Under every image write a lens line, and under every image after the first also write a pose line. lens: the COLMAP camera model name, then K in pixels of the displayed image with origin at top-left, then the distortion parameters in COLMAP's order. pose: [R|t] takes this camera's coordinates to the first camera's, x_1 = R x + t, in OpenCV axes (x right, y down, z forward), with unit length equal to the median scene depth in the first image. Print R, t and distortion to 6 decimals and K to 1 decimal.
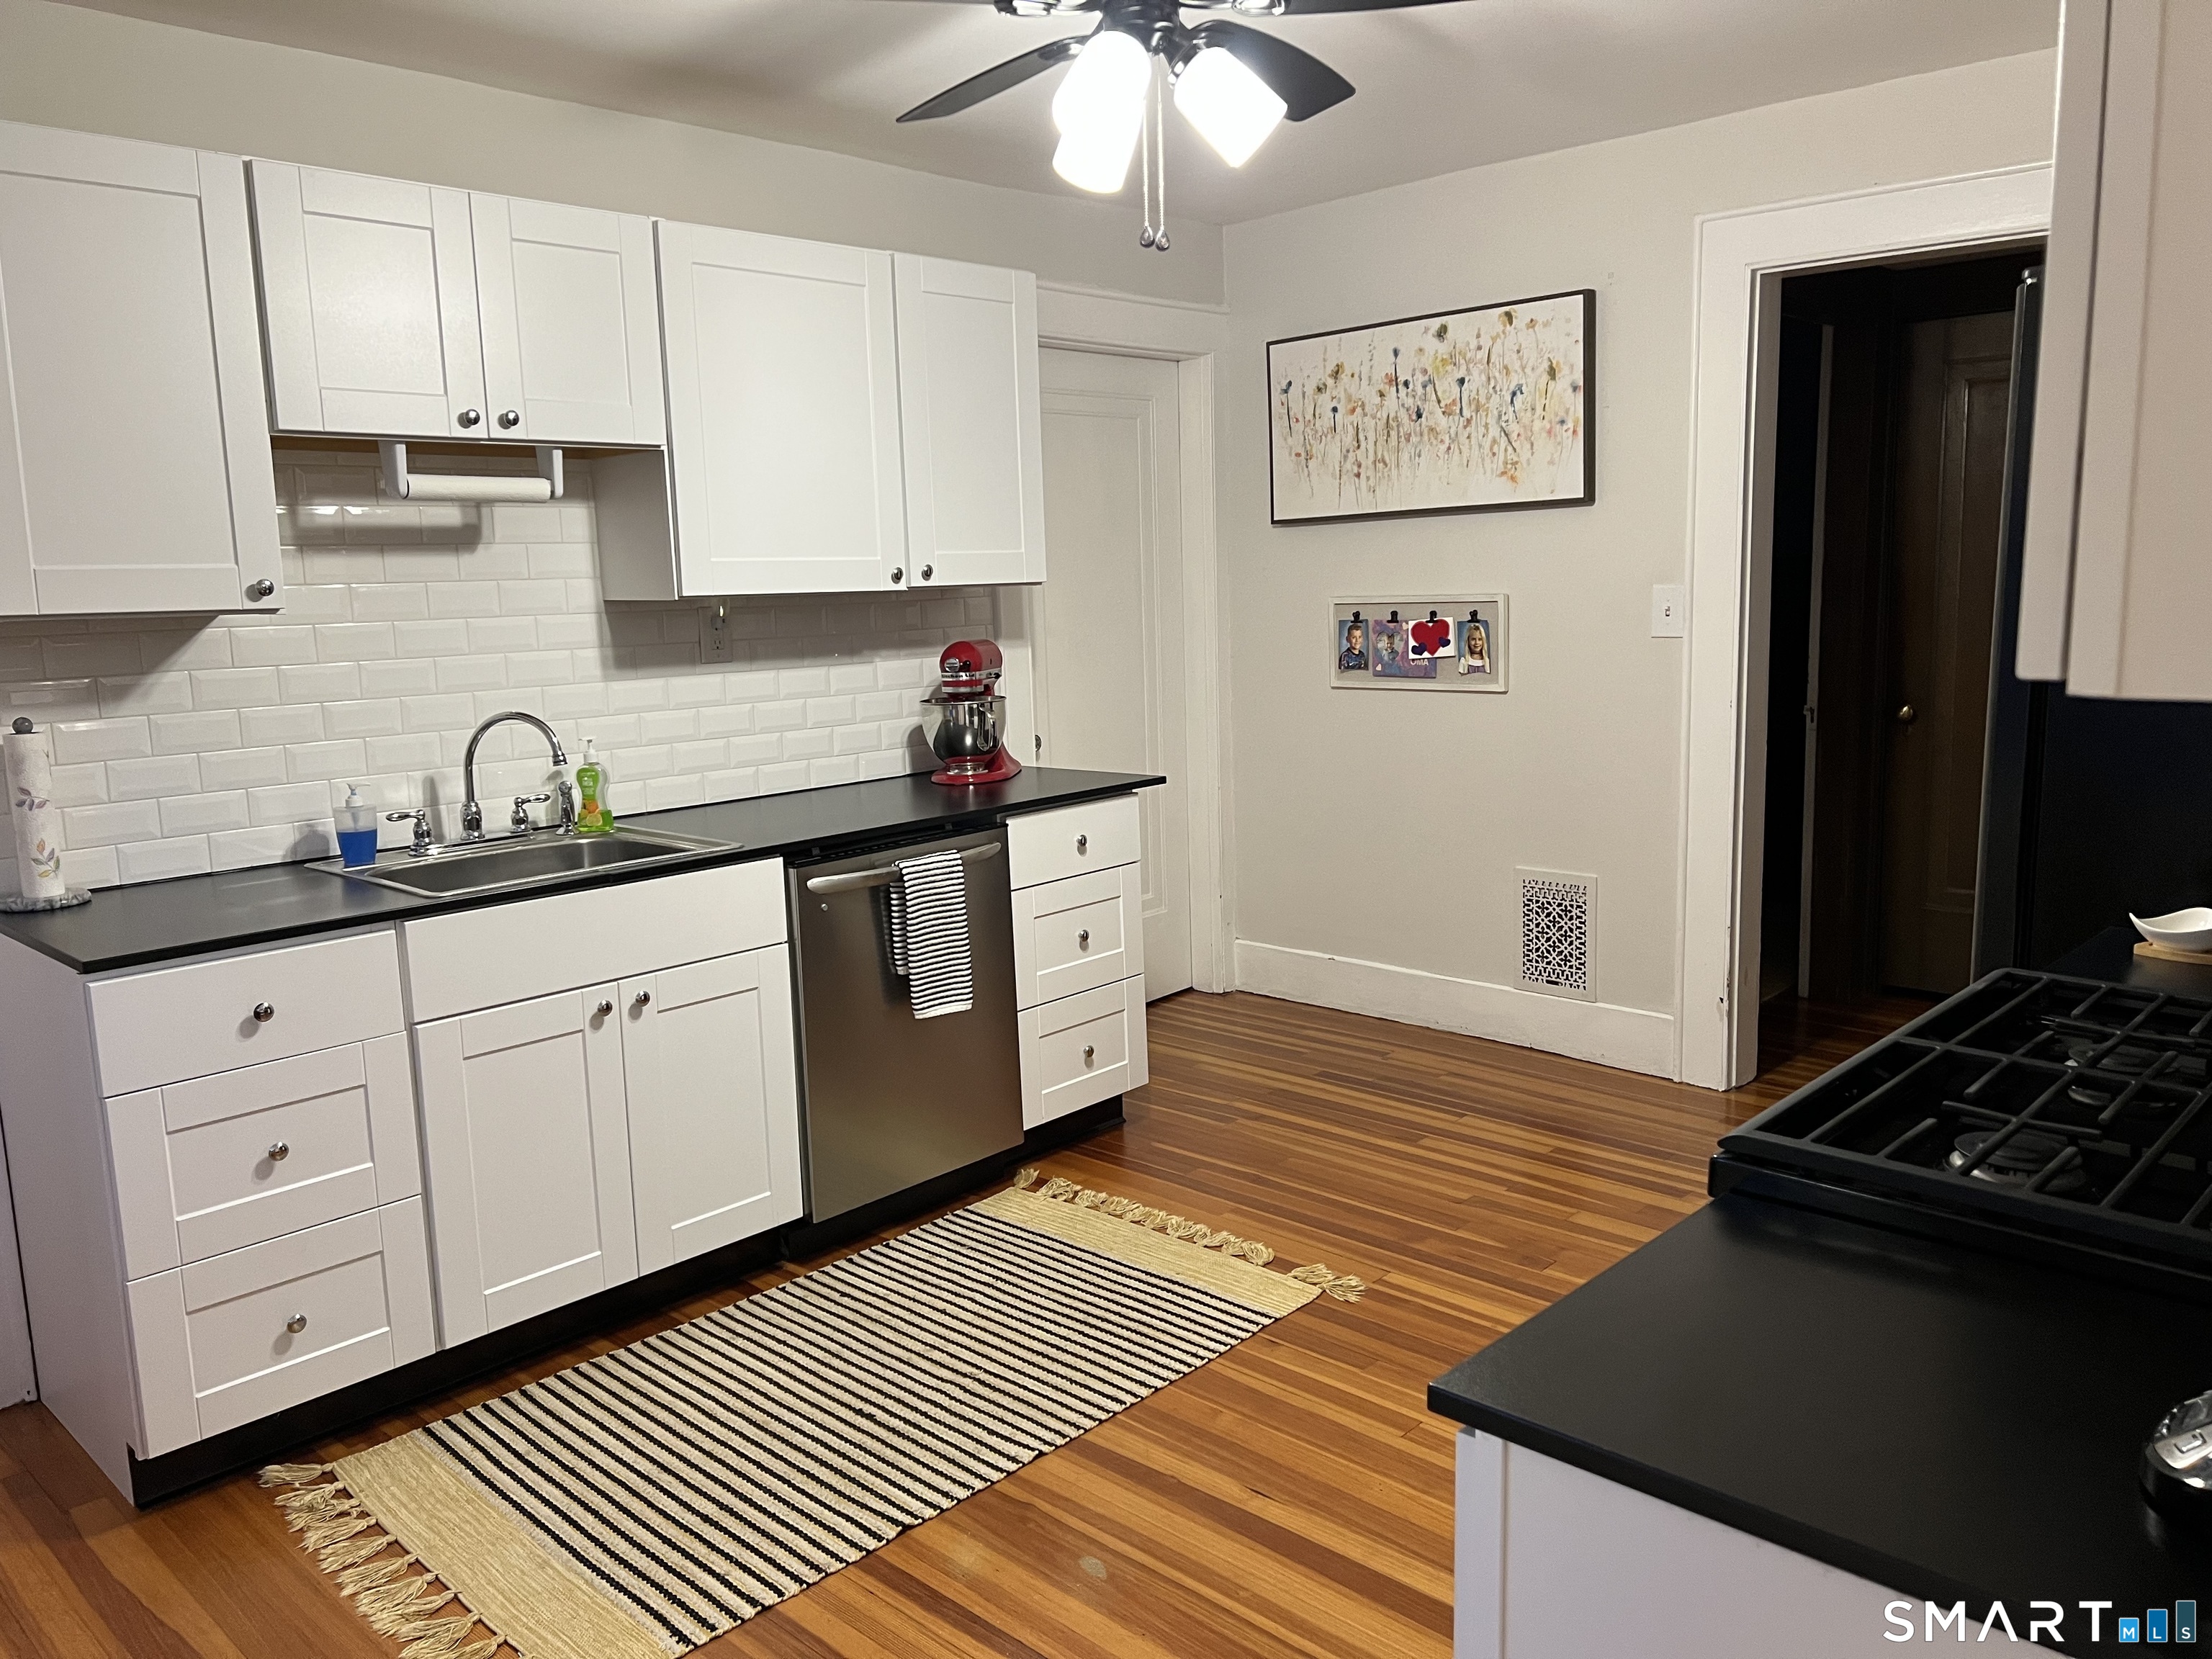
lens RADIAL K [[1633.6, 0, 1112.6], [0, 1633.6, 823.0], [0, 0, 1]] dist [0.038896, -0.052258]
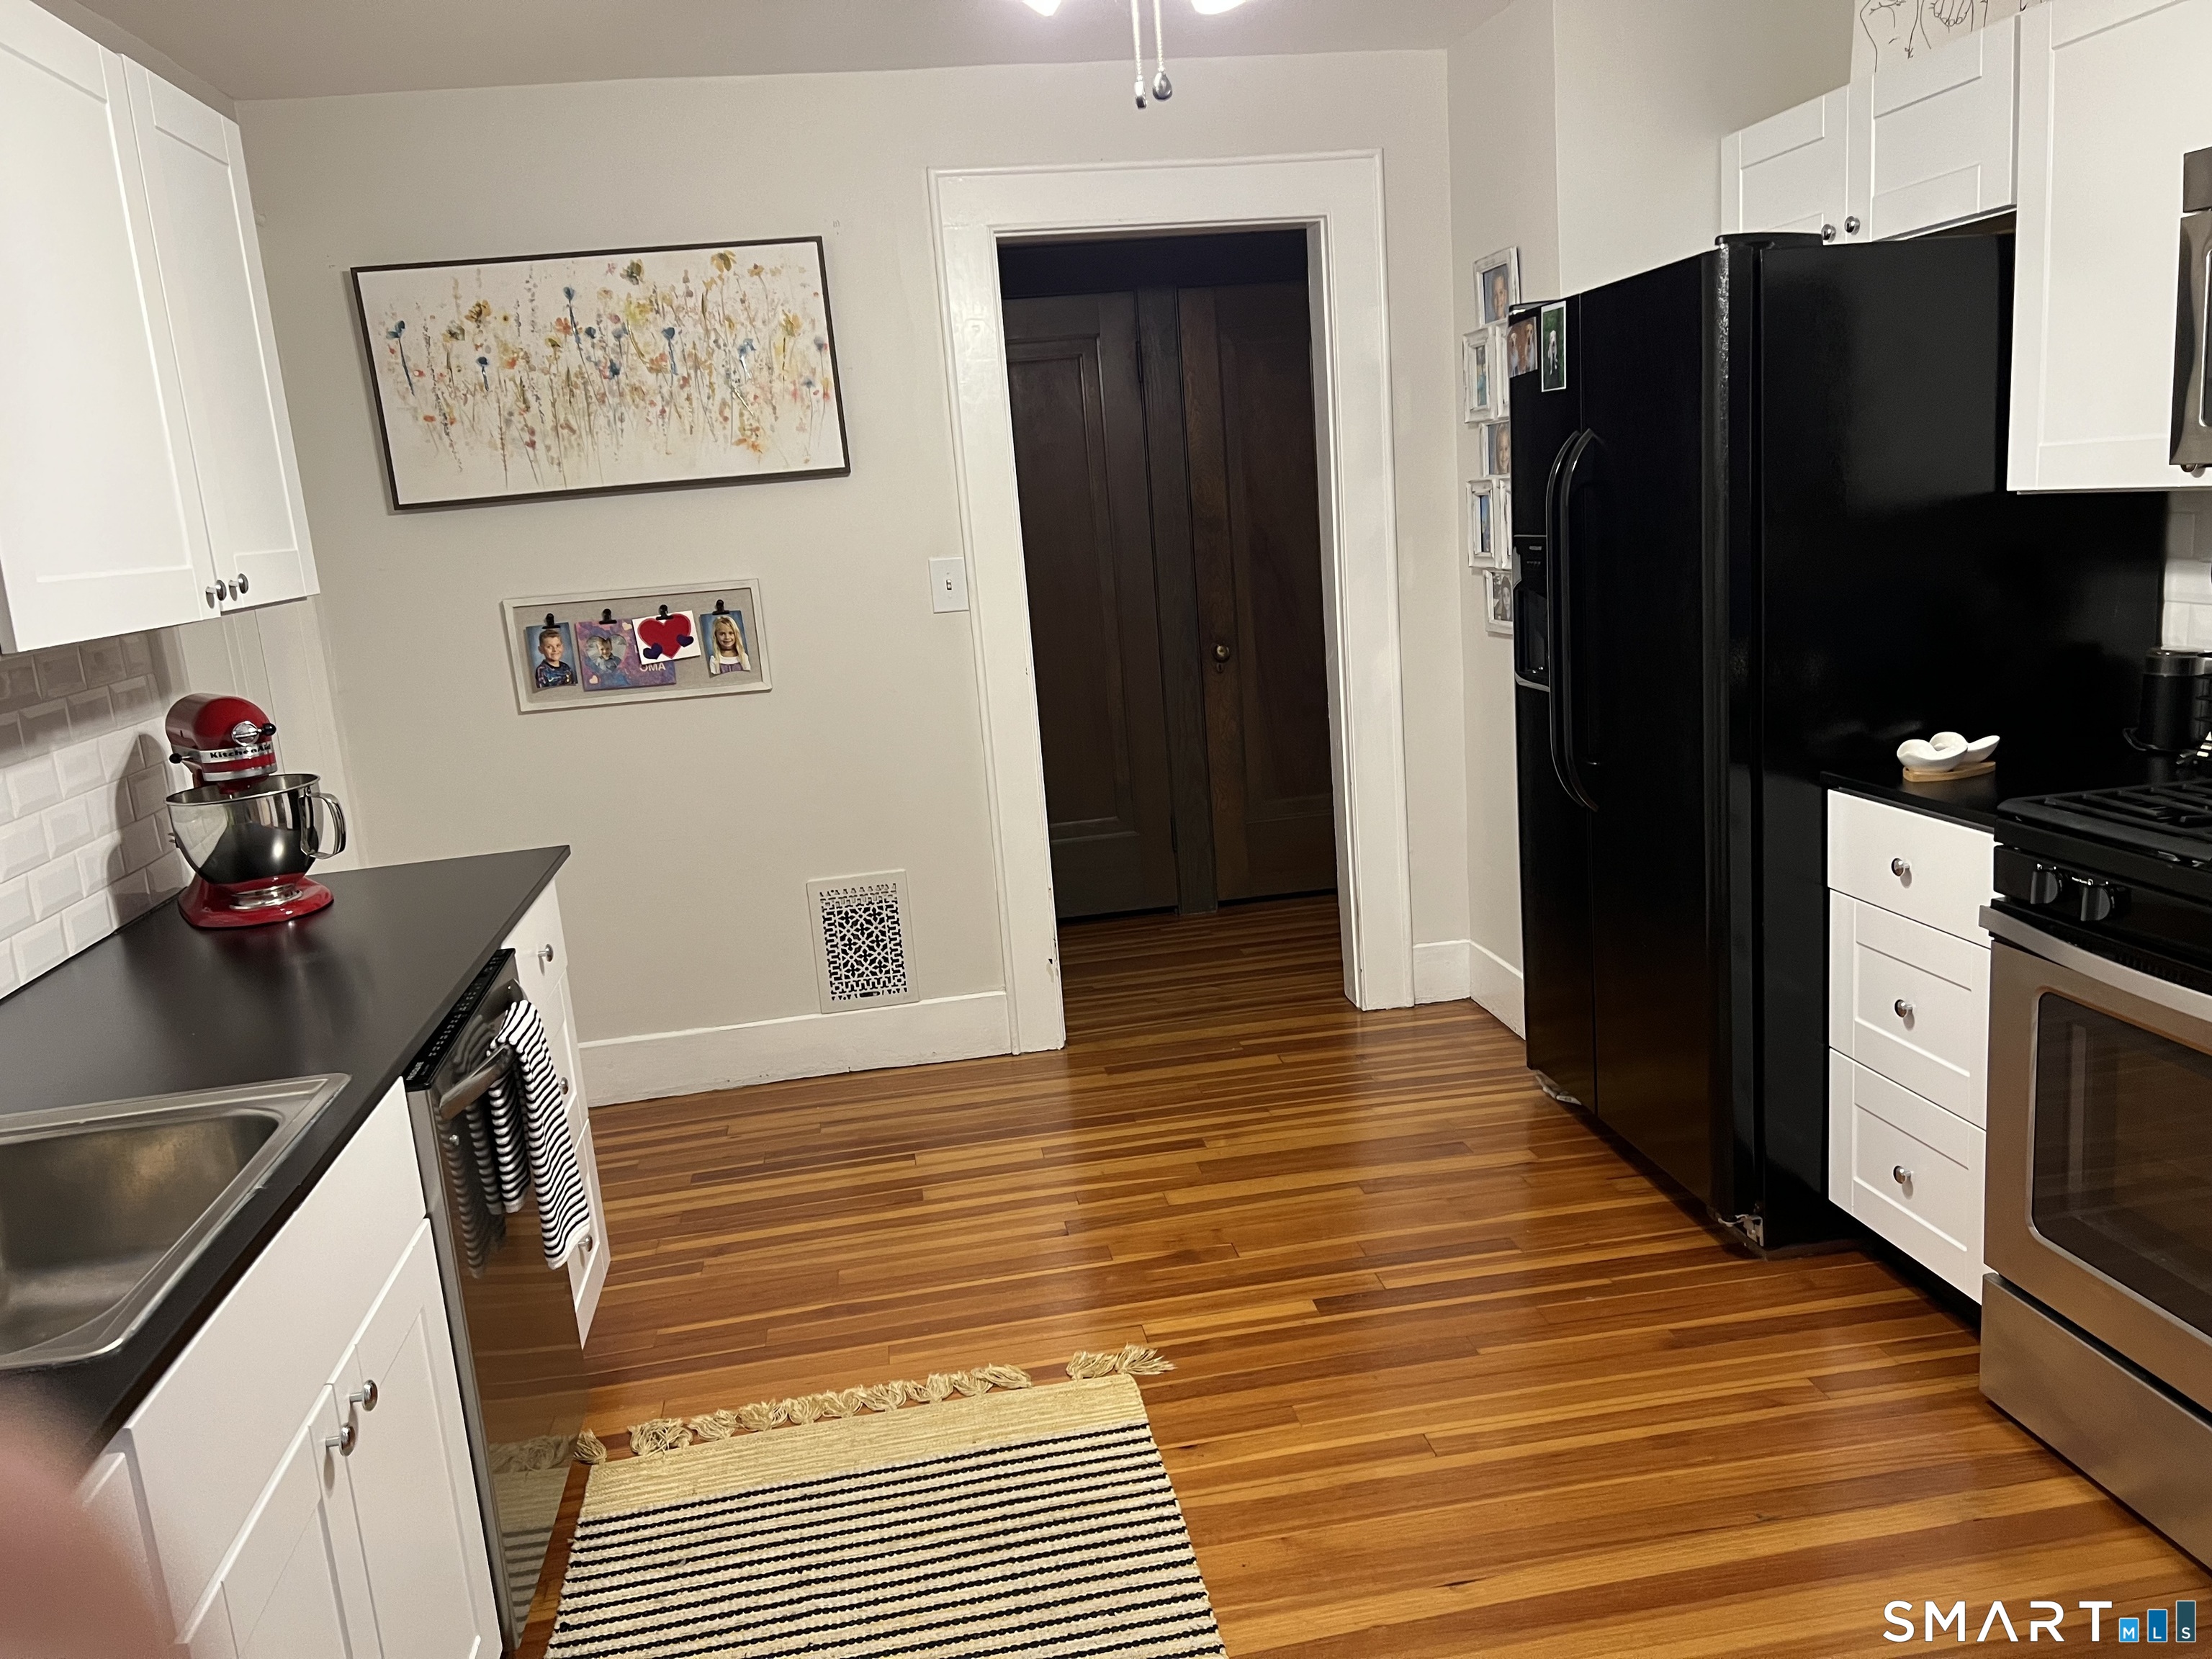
lens RADIAL K [[1633.6, 0, 1100.5], [0, 1633.6, 812.2], [0, 0, 1]] dist [0.038896, -0.052258]
pose [[0.603415, -0.172937, 0.778449, -0.352192], [0.180780, 0.980451, 0.077681, -0.051245], [-0.776665, 0.093854, 0.622882, 0.318027]]
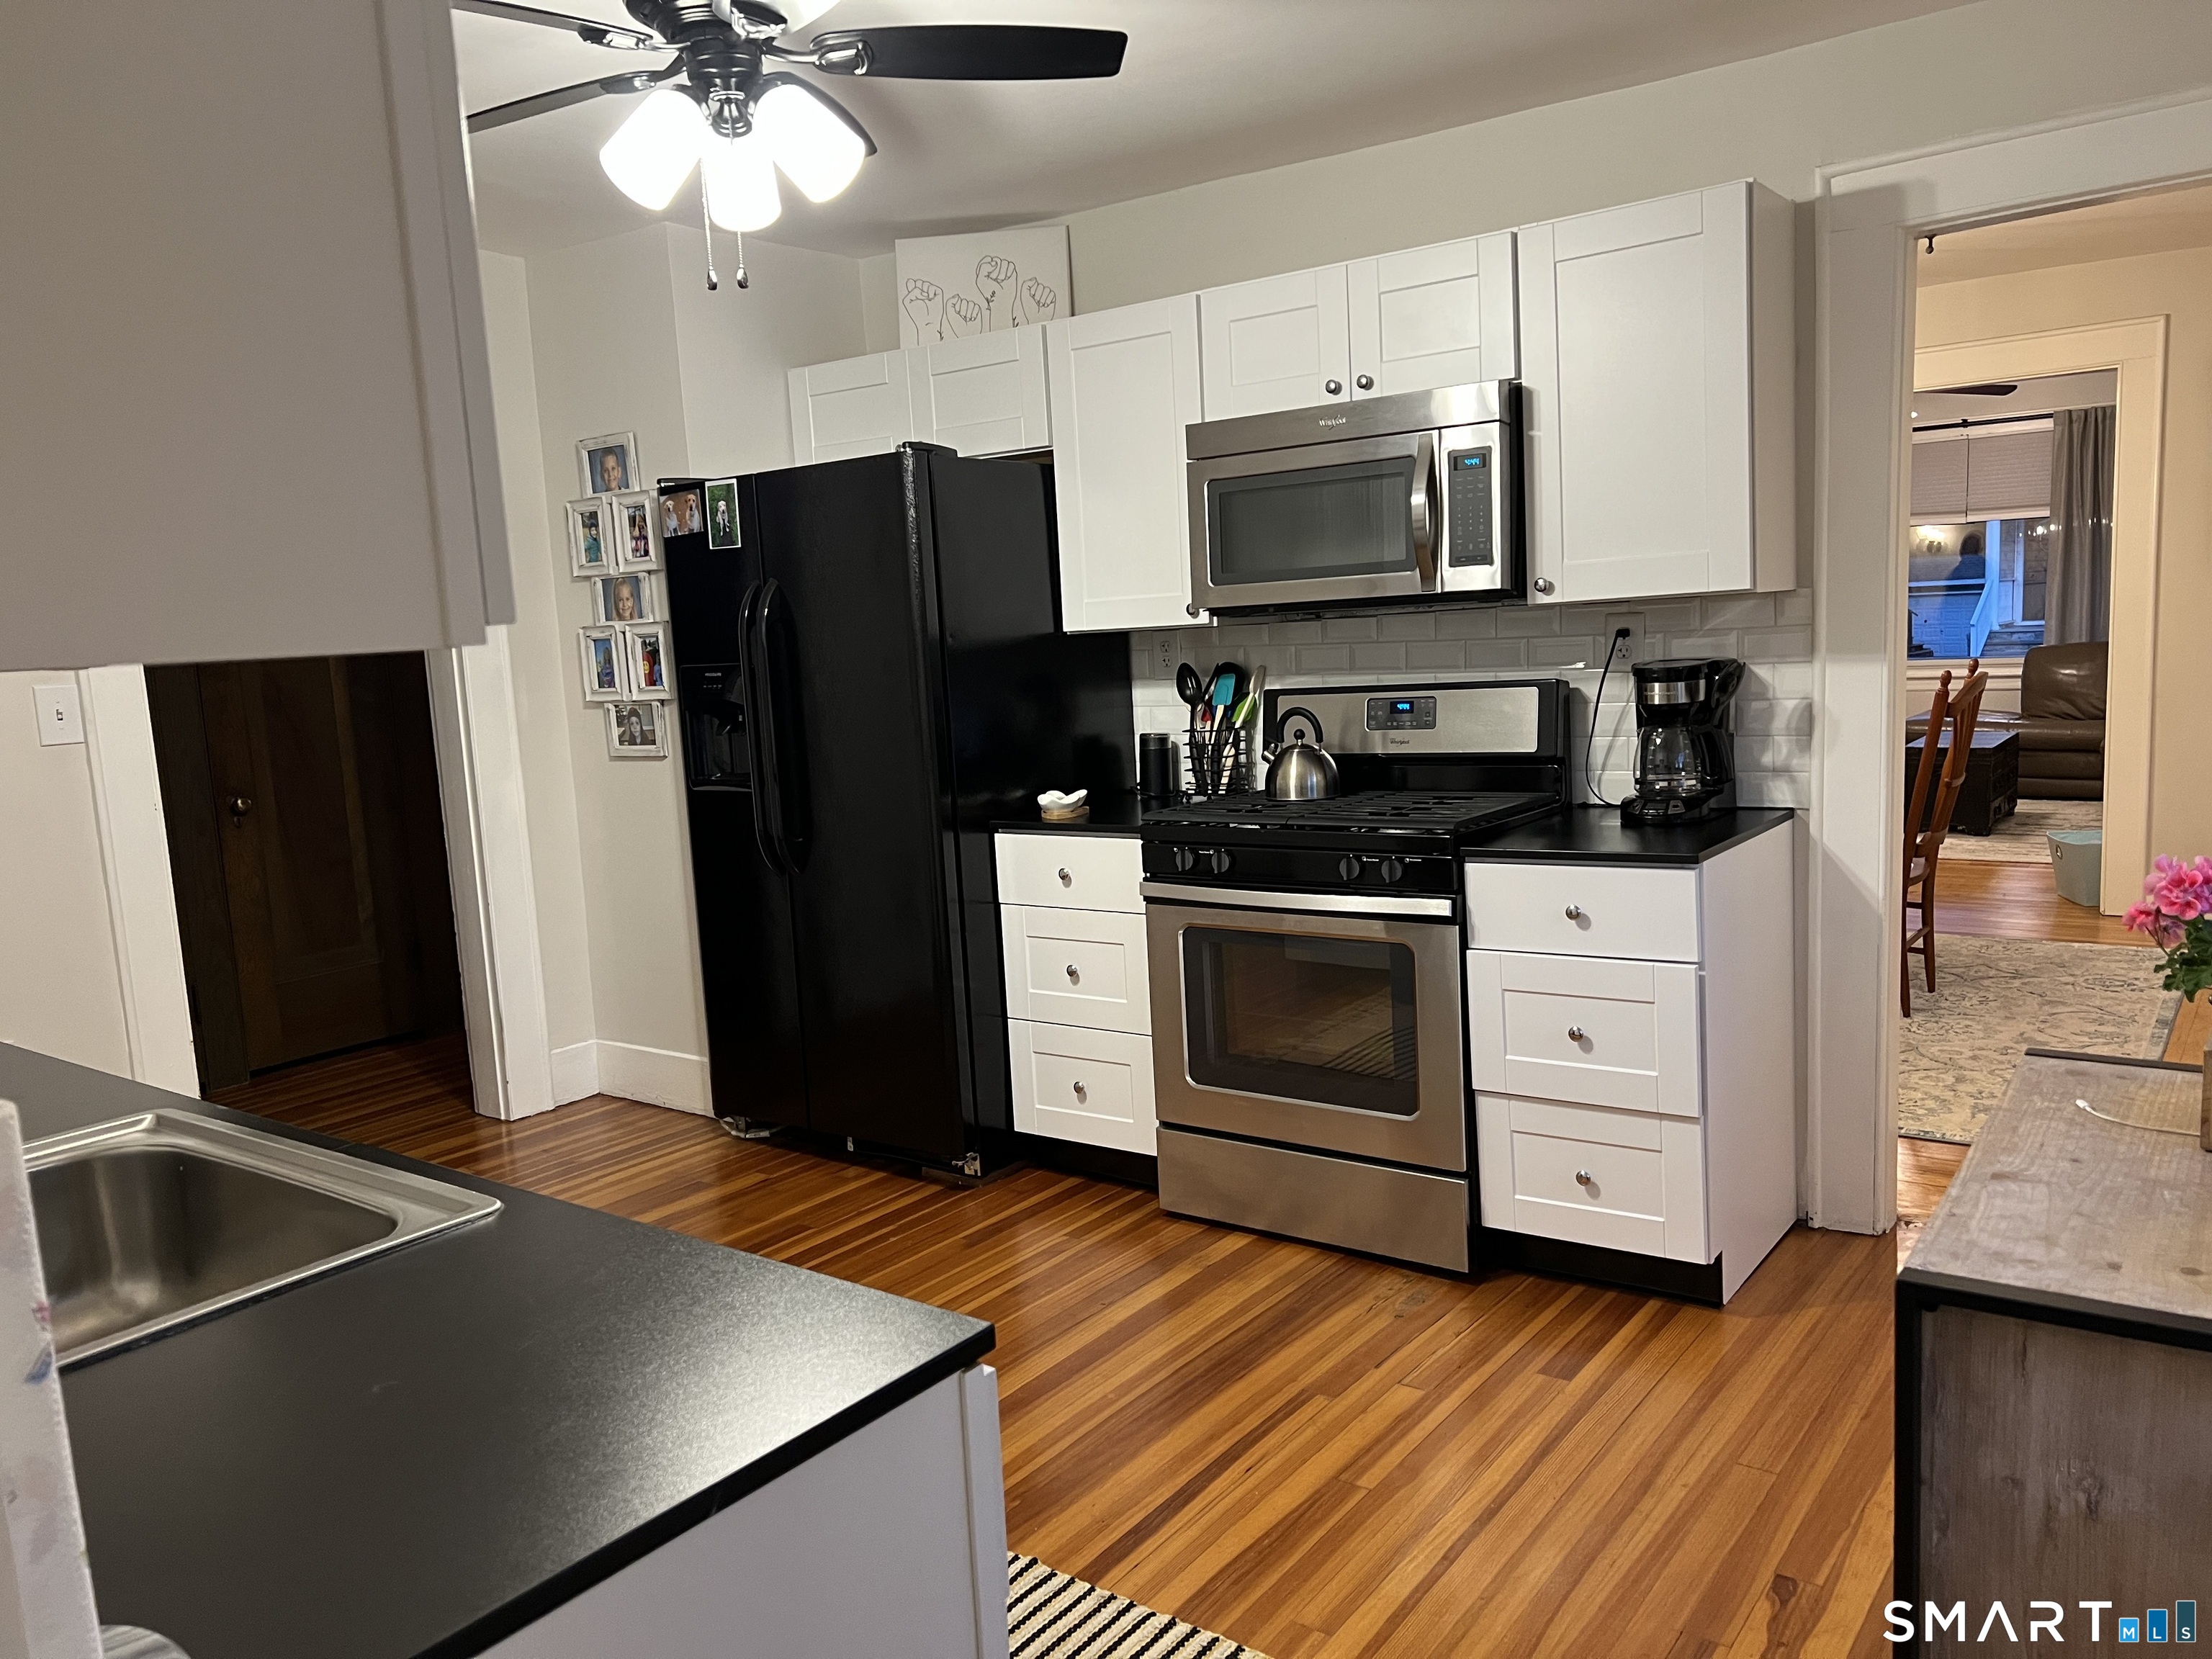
lens RADIAL K [[1633.6, 0, 1112.3], [0, 1633.6, 846.3], [0, 0, 1]] dist [0.038896, -0.052258]
pose [[-0.136261, -0.102700, 0.985335, -0.563391], [0.202802, 0.970657, 0.129215, -0.054973], [-0.969693, 0.217435, -0.111435, 0.517677]]
